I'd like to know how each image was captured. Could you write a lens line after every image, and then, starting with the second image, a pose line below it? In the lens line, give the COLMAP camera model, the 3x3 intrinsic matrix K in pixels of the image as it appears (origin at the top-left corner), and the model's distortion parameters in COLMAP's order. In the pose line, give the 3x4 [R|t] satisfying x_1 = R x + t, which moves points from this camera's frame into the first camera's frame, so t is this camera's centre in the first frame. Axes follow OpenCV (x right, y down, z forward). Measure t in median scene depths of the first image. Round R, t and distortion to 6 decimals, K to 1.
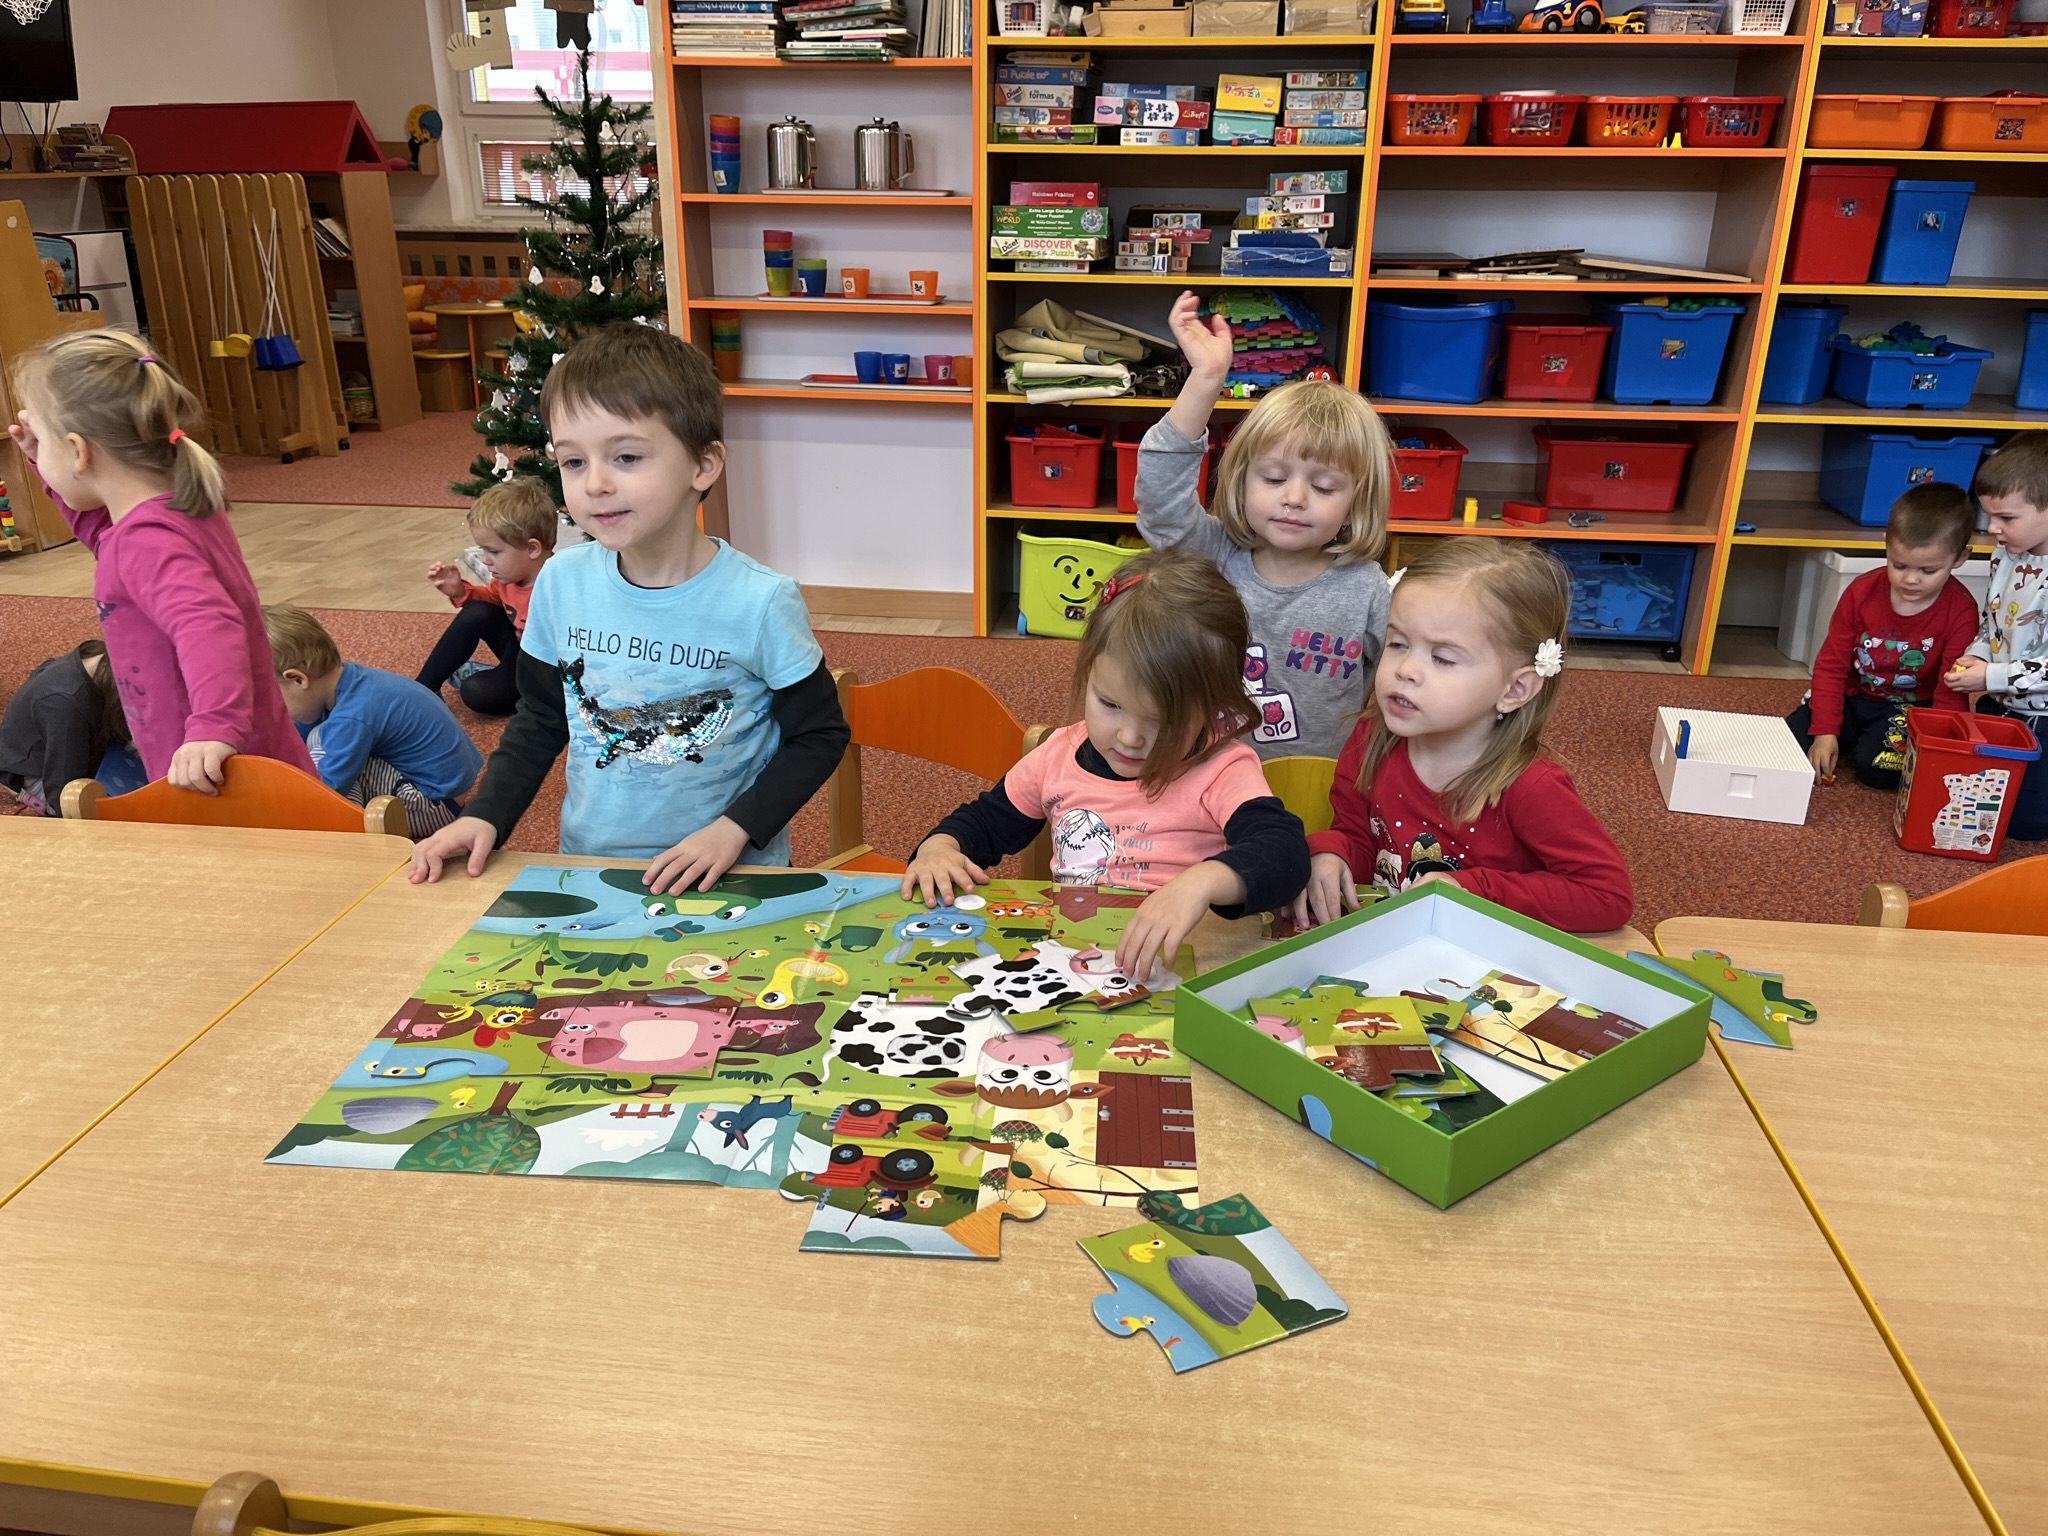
lens RADIAL K [[1551.1, 0, 1024.0], [0, 1551.1, 768.0], [0, 0, 1]] dist [0.093805, -0.136340]
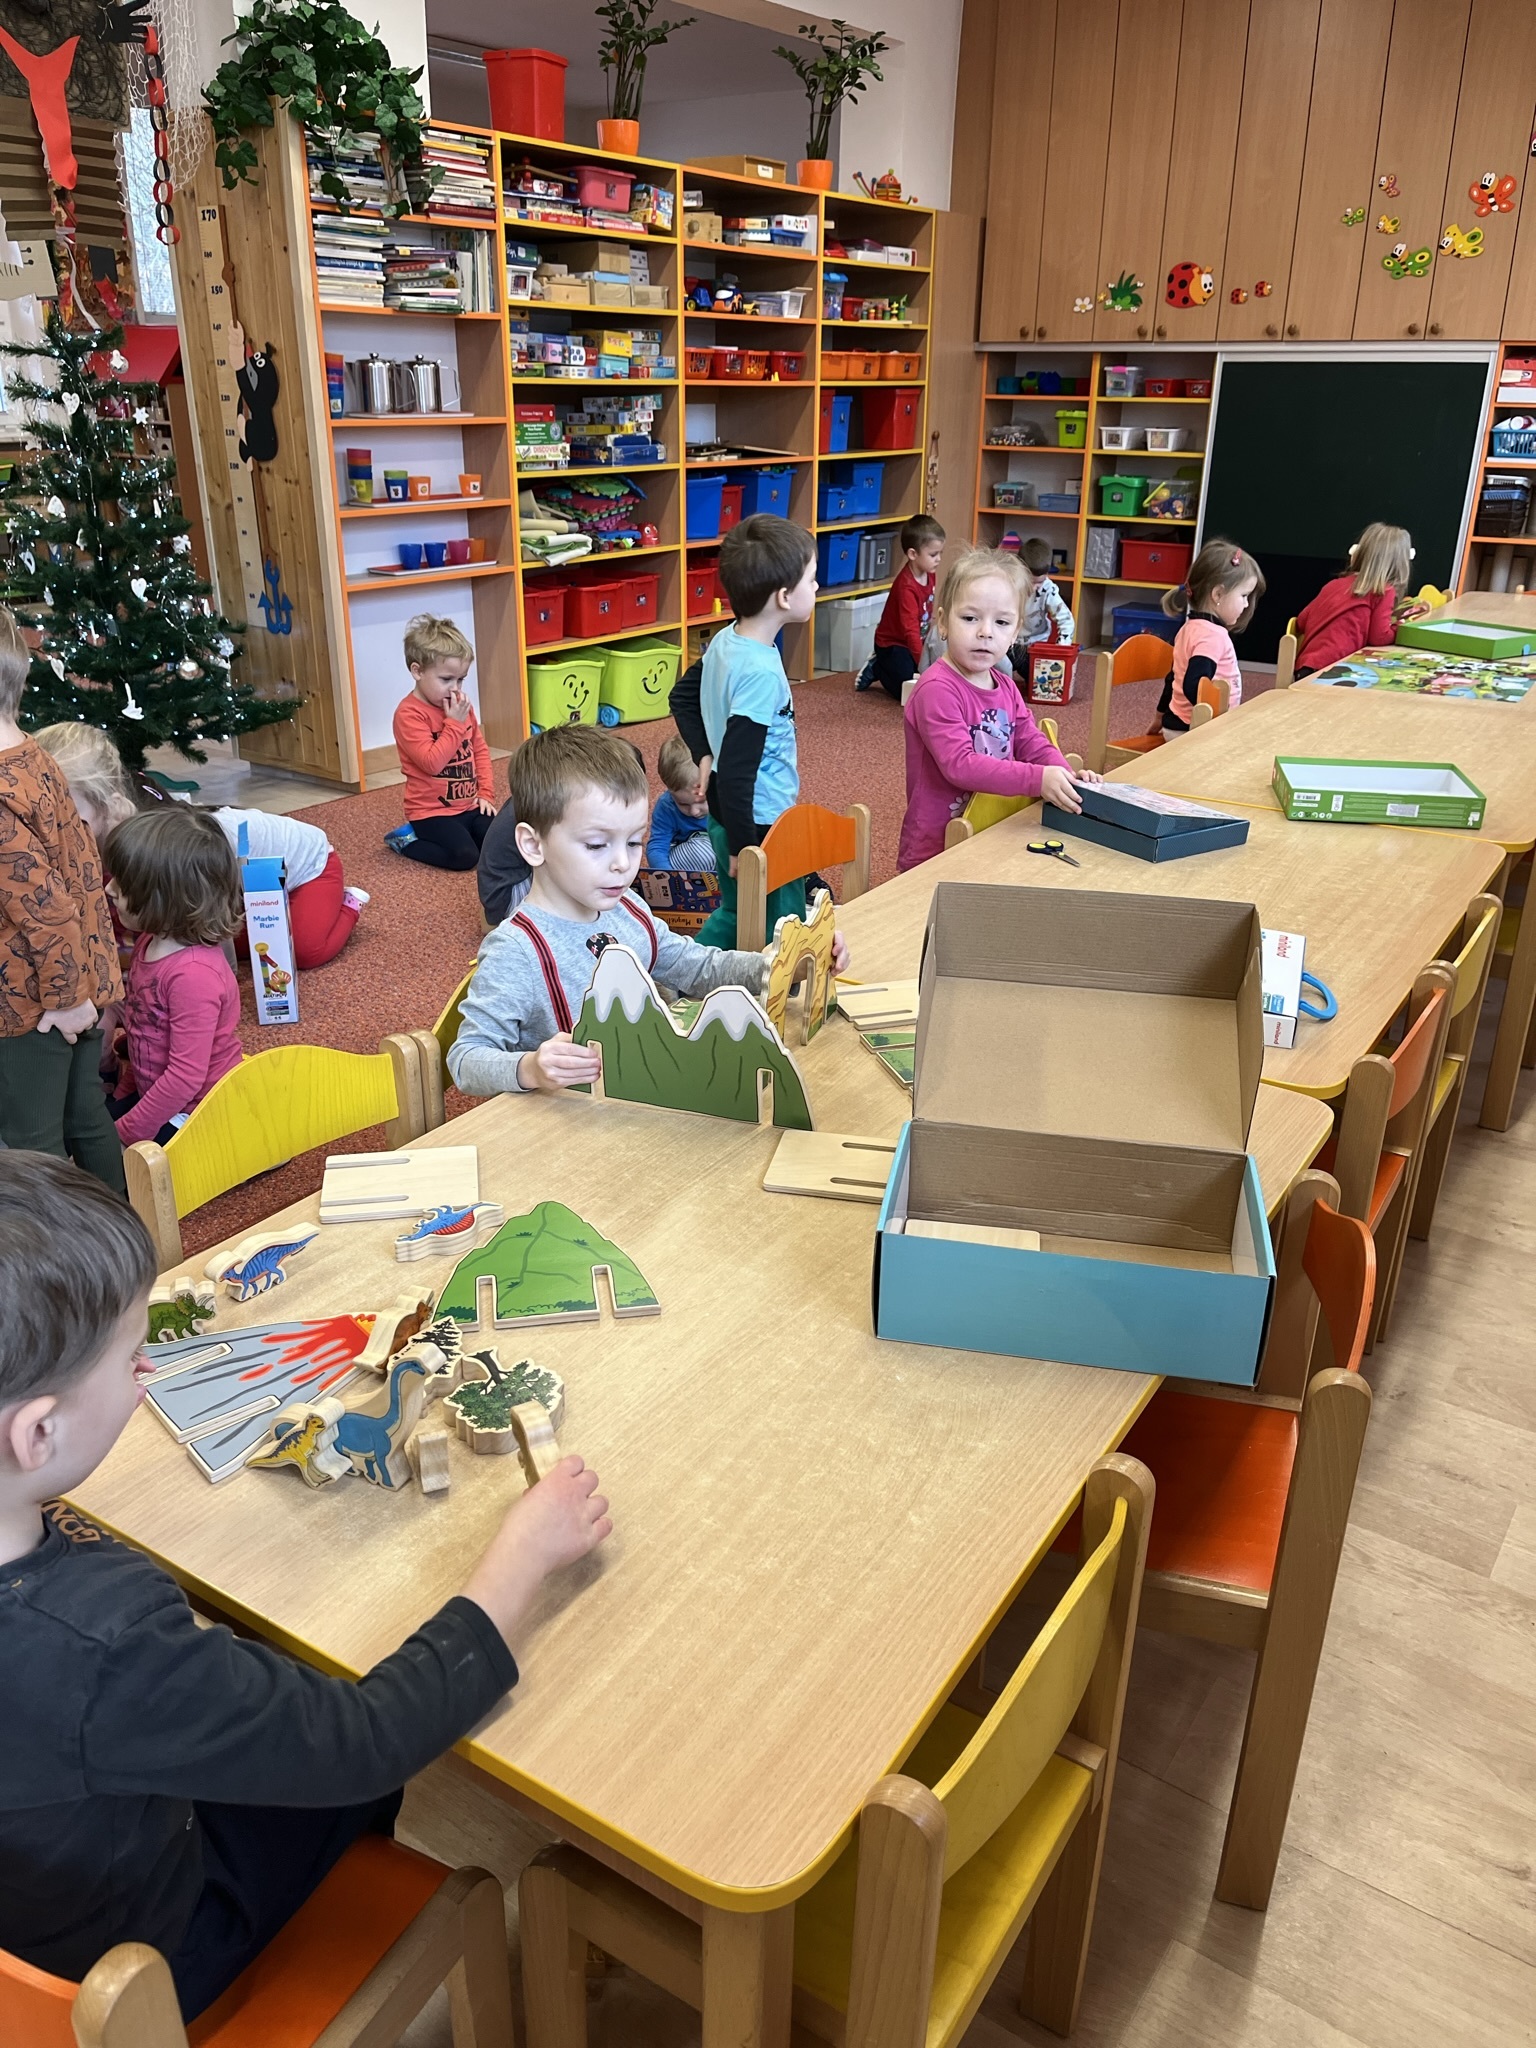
lens RADIAL K [[1551.1, 0, 768.0], [0, 1551.1, 1024.0], [0, 0, 1]] dist [0.093805, -0.136340]
pose [[0.413913, -0.354157, 0.838599, -1.278970], [0.314983, 0.920033, 0.233079, -0.128725], [-0.854085, 0.167670, 0.492367, 0.230922]]
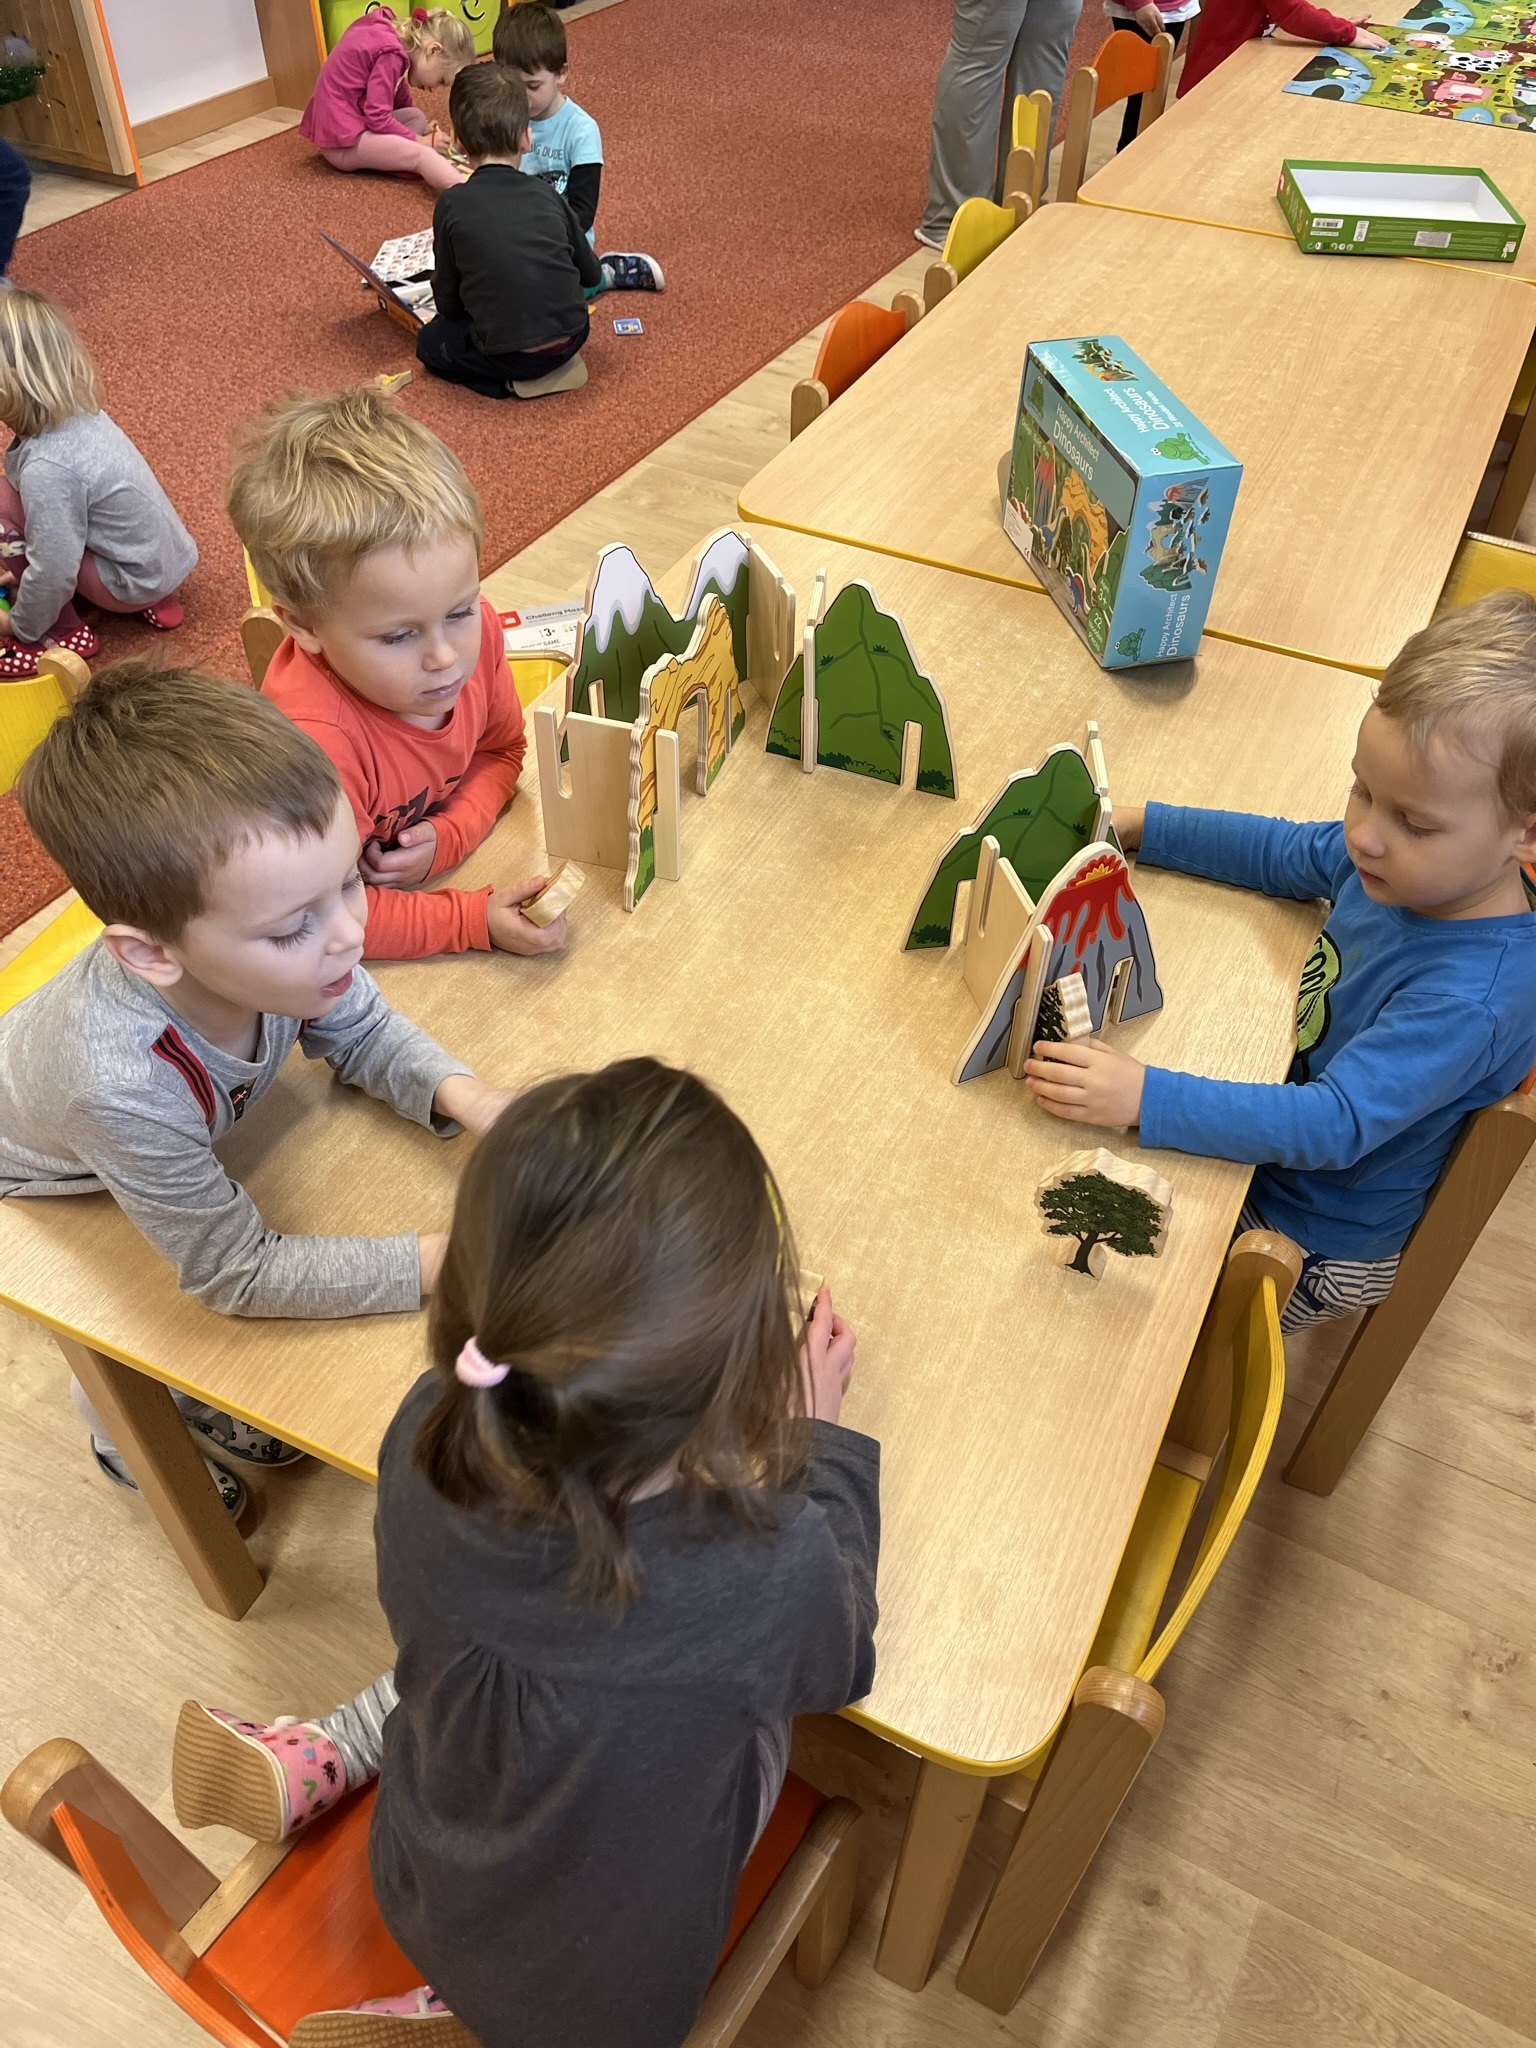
lens RADIAL K [[1551.1, 0, 768.0], [0, 1551.1, 1024.0], [0, 0, 1]] dist [0.093805, -0.136340]
pose [[0.307353, -0.680185, 0.665494, -1.223819], [0.328701, 0.732185, 0.596540, -0.193861], [-0.893023, 0.035400, 0.448617, 0.290098]]
